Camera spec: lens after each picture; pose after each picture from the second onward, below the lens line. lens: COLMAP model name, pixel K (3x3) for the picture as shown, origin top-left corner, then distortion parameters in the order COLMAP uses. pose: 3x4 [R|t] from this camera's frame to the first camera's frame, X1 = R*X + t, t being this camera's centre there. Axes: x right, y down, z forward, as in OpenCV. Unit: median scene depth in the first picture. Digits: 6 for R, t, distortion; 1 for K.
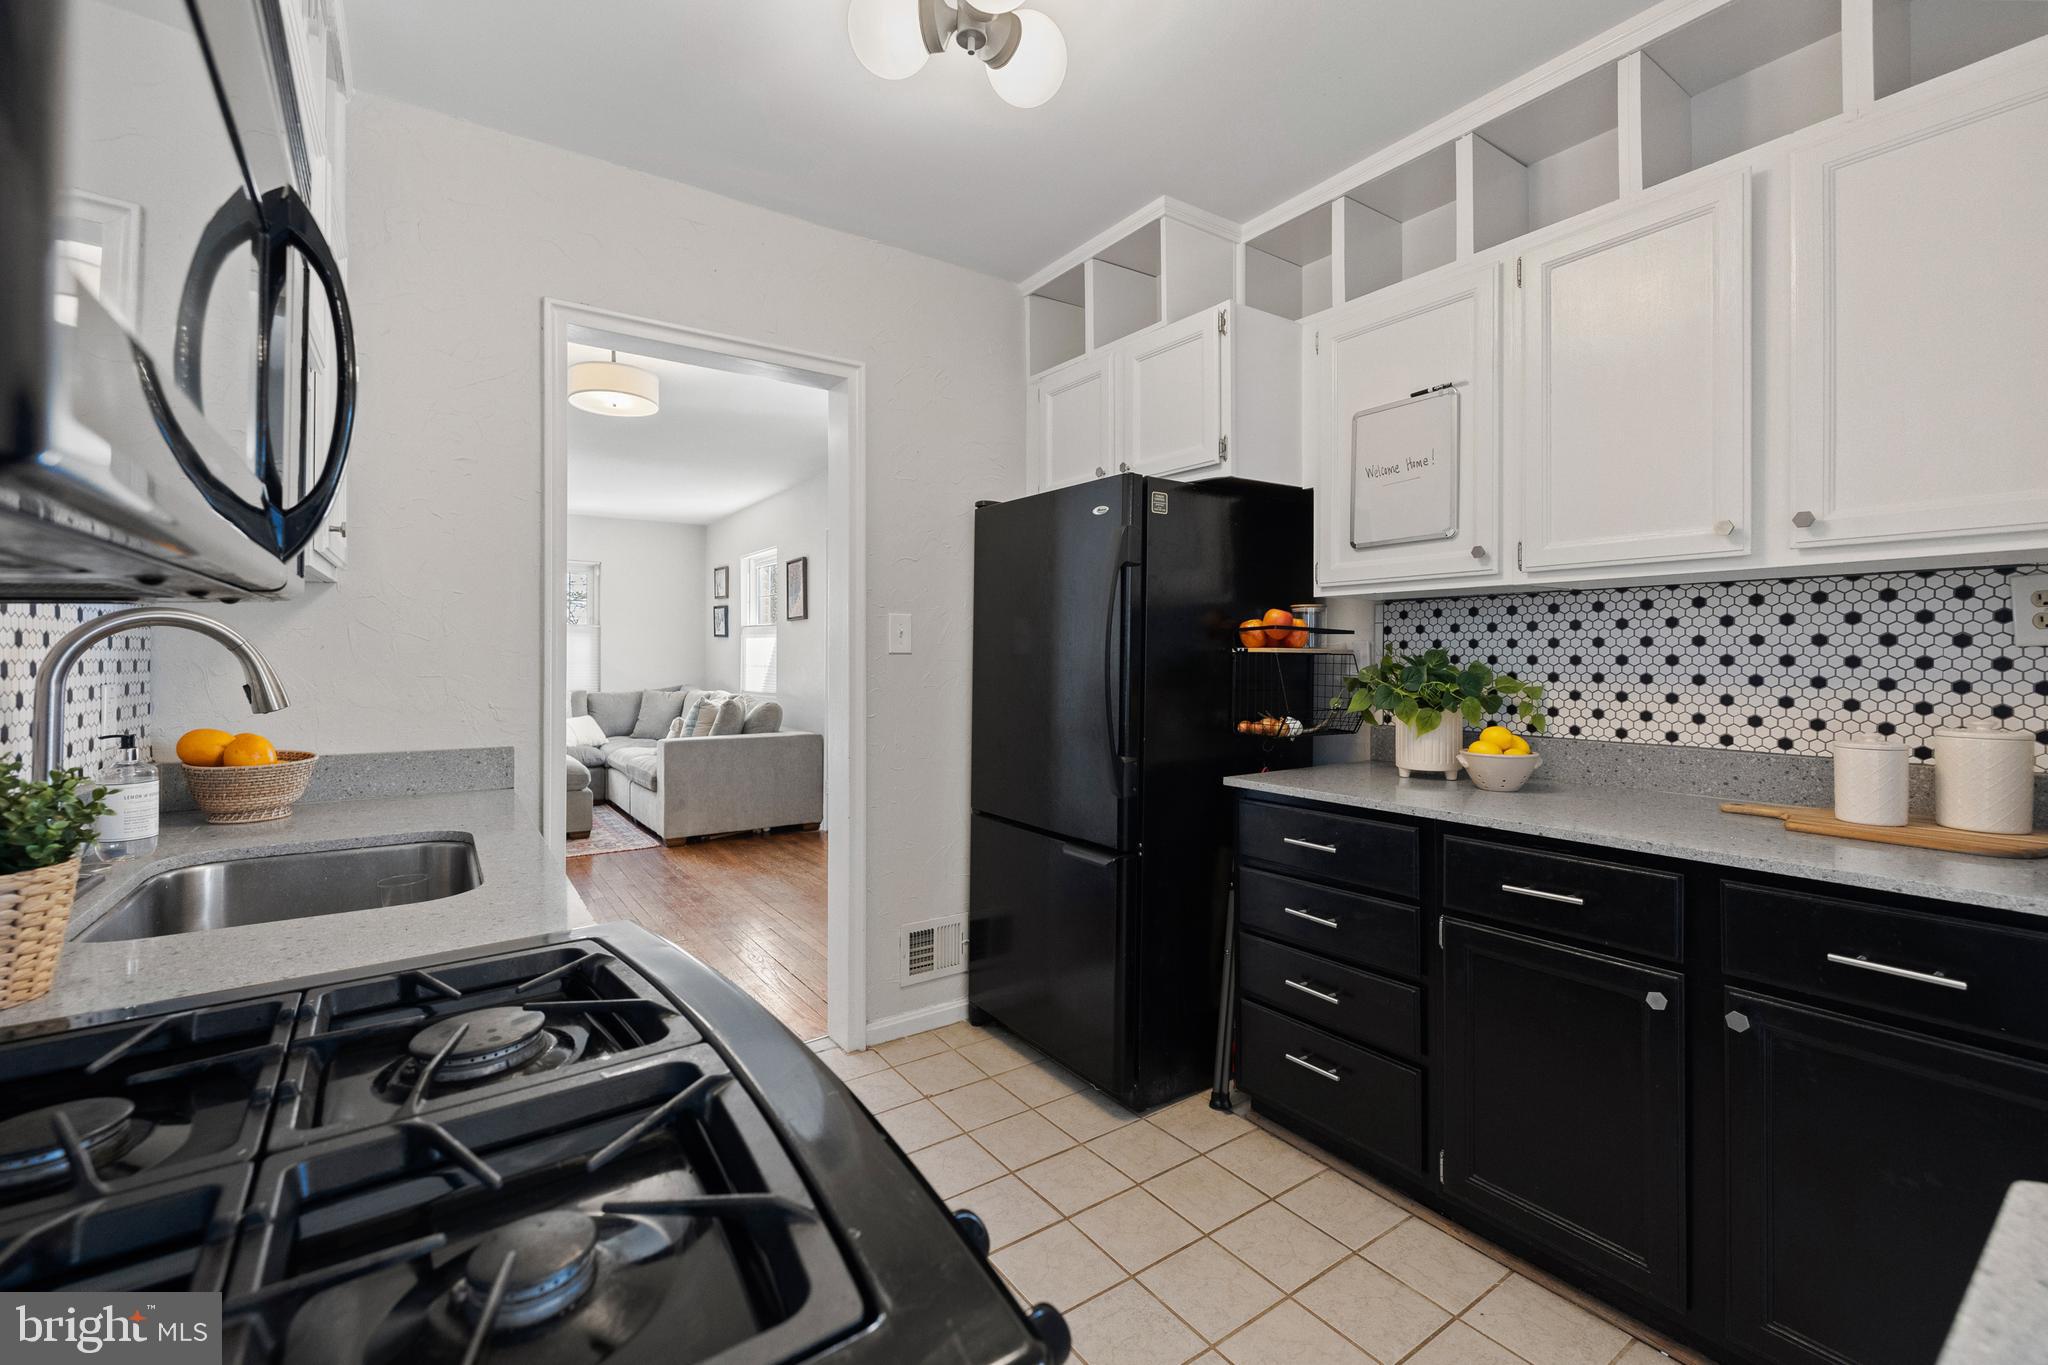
lens RADIAL K [[871.4, 0, 1010.5], [0, 871.4, 655.4], [0, 0, 1]] dist [0.003179, -0.000031]
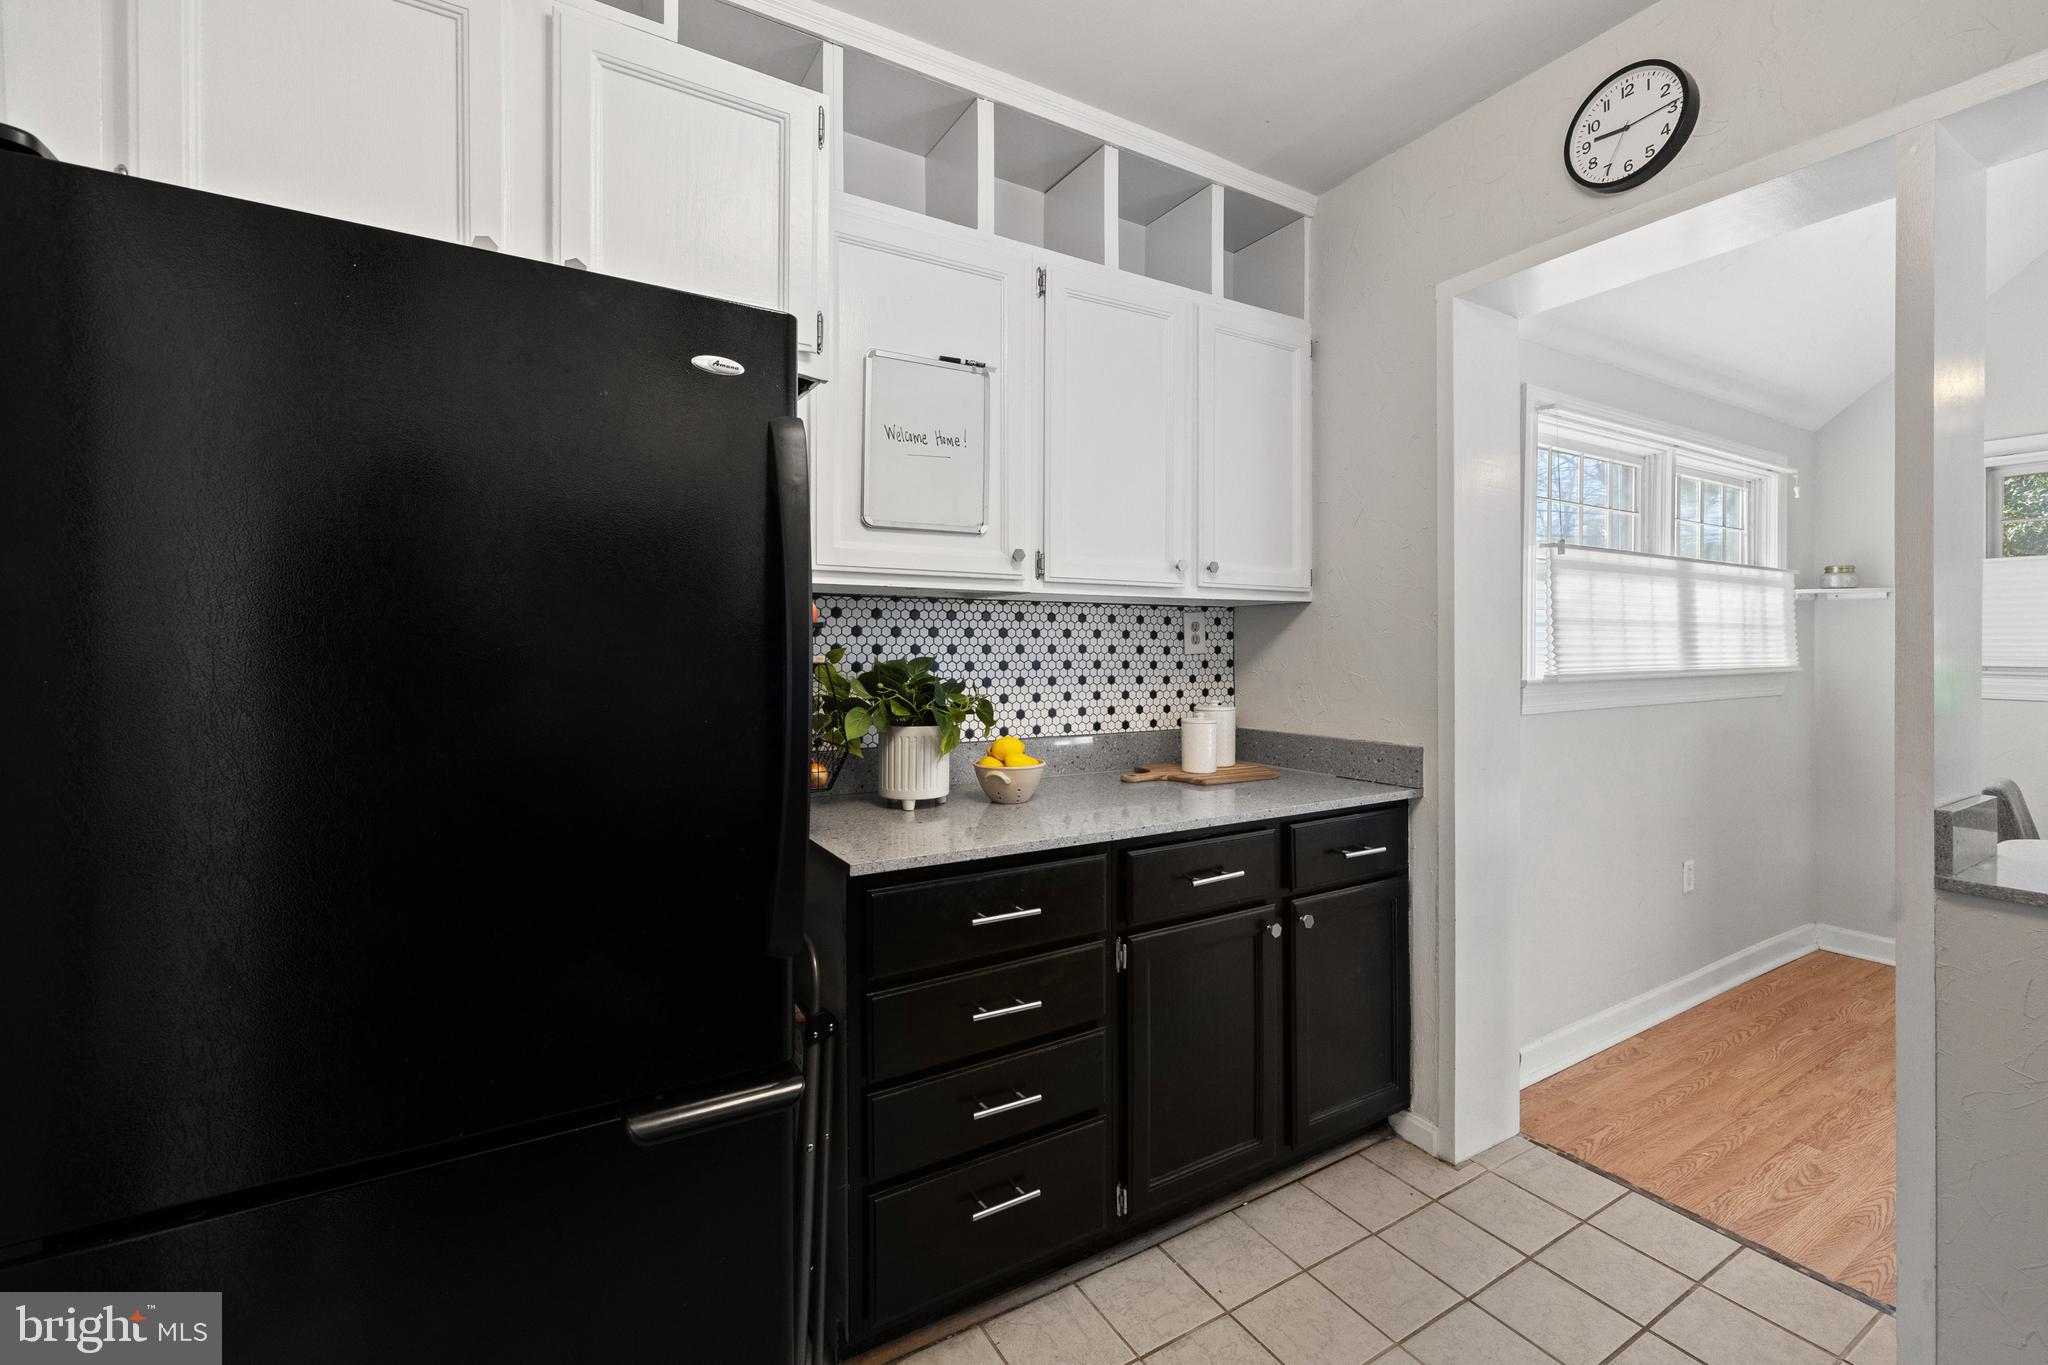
lens RADIAL K [[871.4, 0, 1015.1], [0, 871.4, 657.0], [0, 0, 1]] dist [0.003179, -0.000031]
pose [[0.068093, -0.008309, 0.997644, -0.369928], [-0.000300, 0.999965, 0.008349, -0.013331], [-0.997679, -0.000868, 0.068088, 0.836771]]
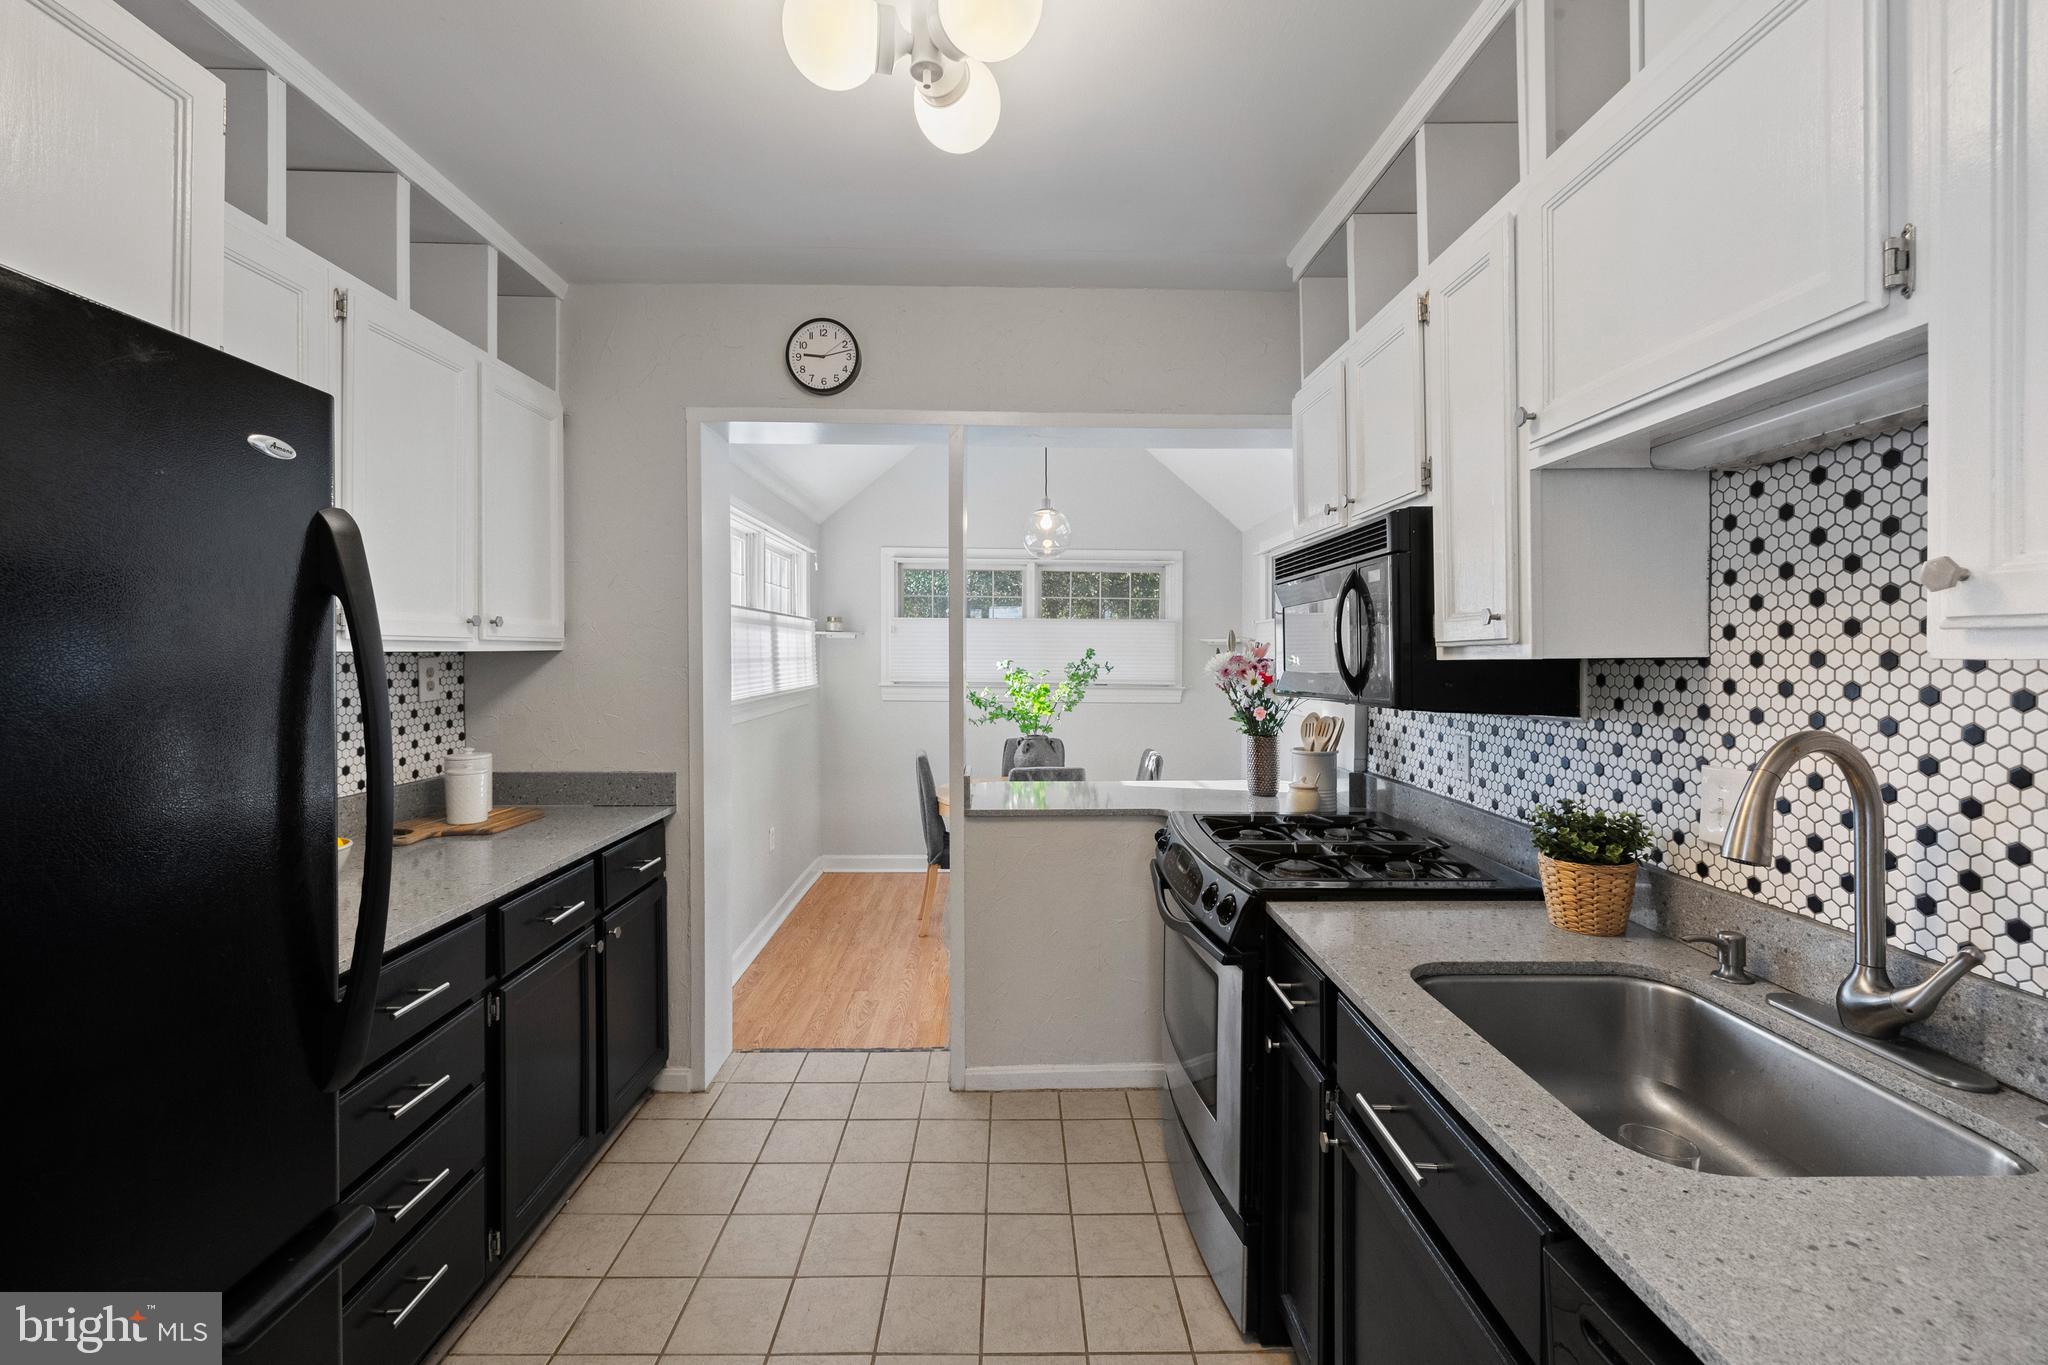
lens RADIAL K [[871.4, 0, 1024.0], [0, 871.4, 662.9], [0, 0, 1]] dist [0.003179, -0.000031]
pose [[-0.836162, -0.009270, 0.548404, -0.441039], [-0.003641, 0.999929, 0.011351, -0.071700], [-0.548470, 0.007494, -0.836137, 1.191370]]
